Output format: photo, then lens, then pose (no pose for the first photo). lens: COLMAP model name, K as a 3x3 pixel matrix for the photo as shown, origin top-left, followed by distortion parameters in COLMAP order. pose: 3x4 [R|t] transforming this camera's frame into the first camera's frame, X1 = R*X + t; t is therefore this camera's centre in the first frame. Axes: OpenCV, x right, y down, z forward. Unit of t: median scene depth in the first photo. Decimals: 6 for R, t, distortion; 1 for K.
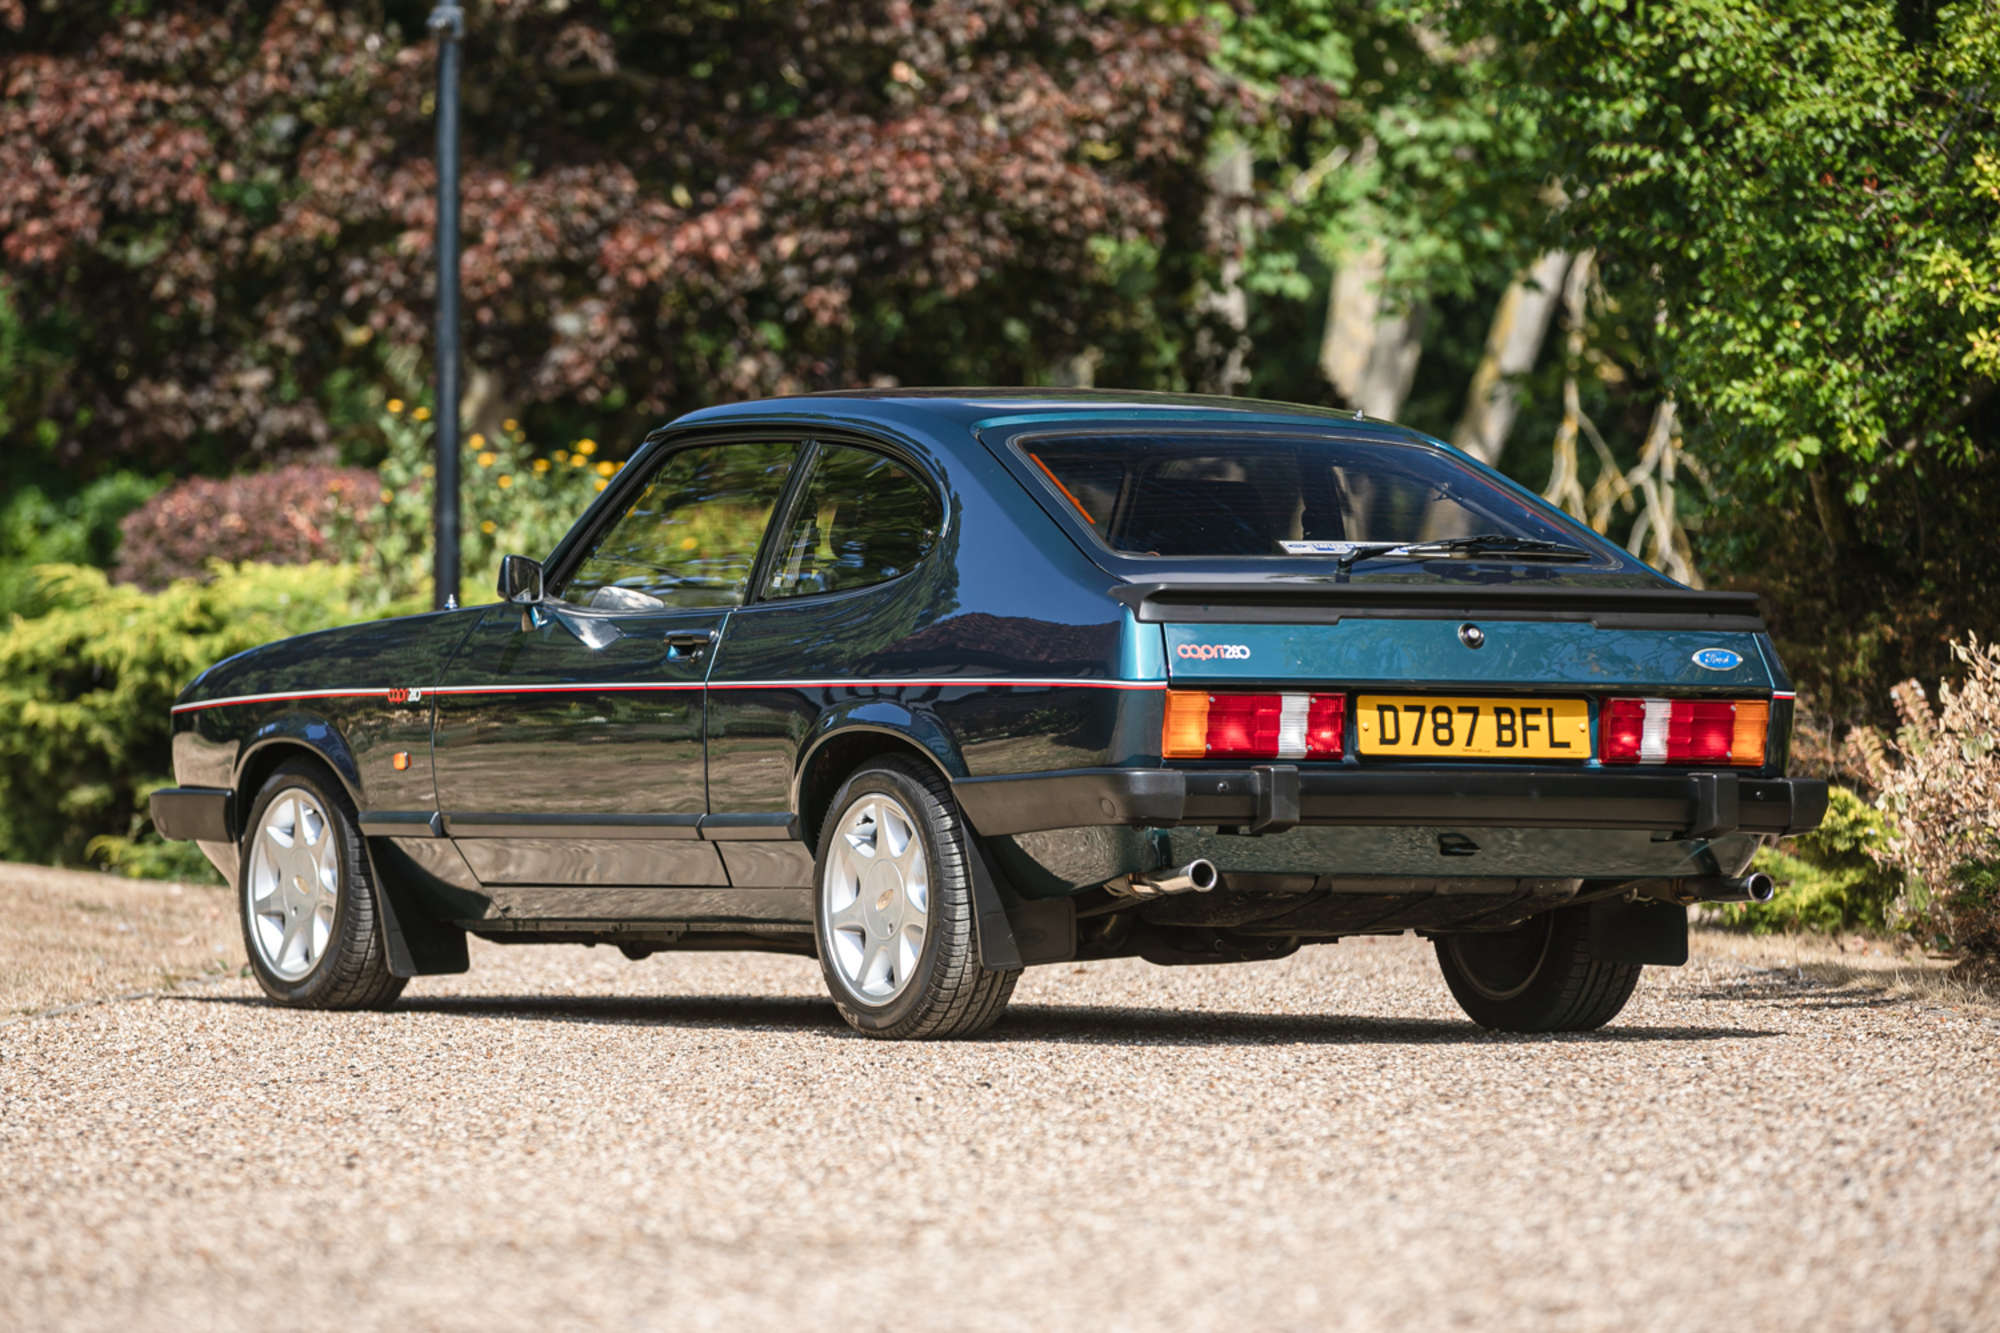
lens RADIAL K [[10462.3, 0, 1013.8], [0, 10462.3, 672.3], [0, 0, 1]] dist [2.052539, 0.000000]
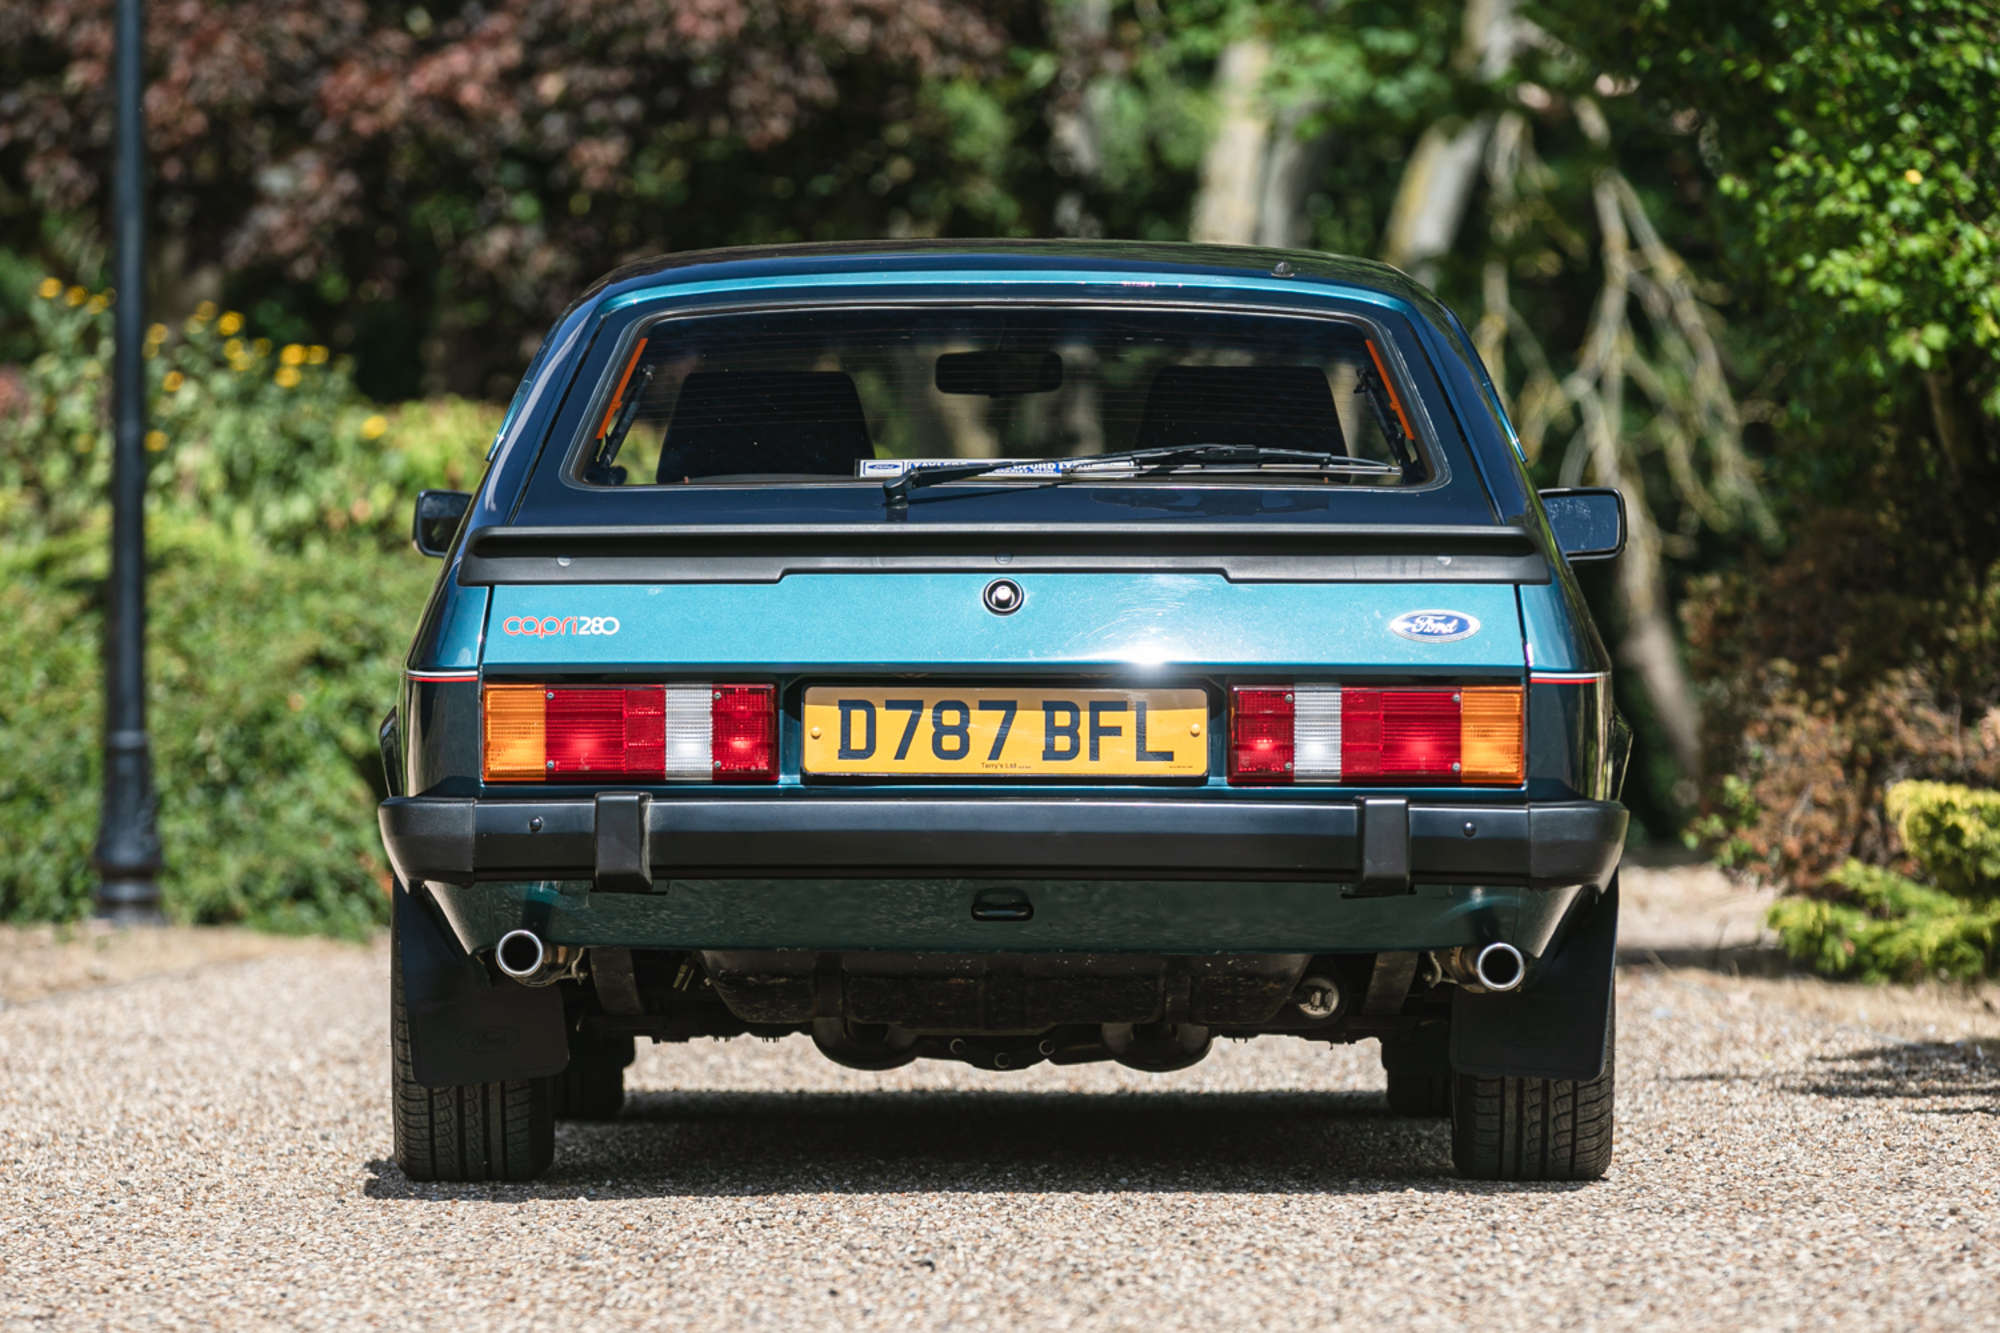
lens RADIAL K [[11331.5, 0, 1005.6], [0, 11331.5, 665.7], [0, 0, 1]] dist [0.960294, 0.000000]
pose [[0.999710, 0.002237, 0.023993, -0.010540], [-0.002365, 0.999983, 0.005289, -0.002108], [-0.023981, -0.005344, 0.999698, 0.187381]]
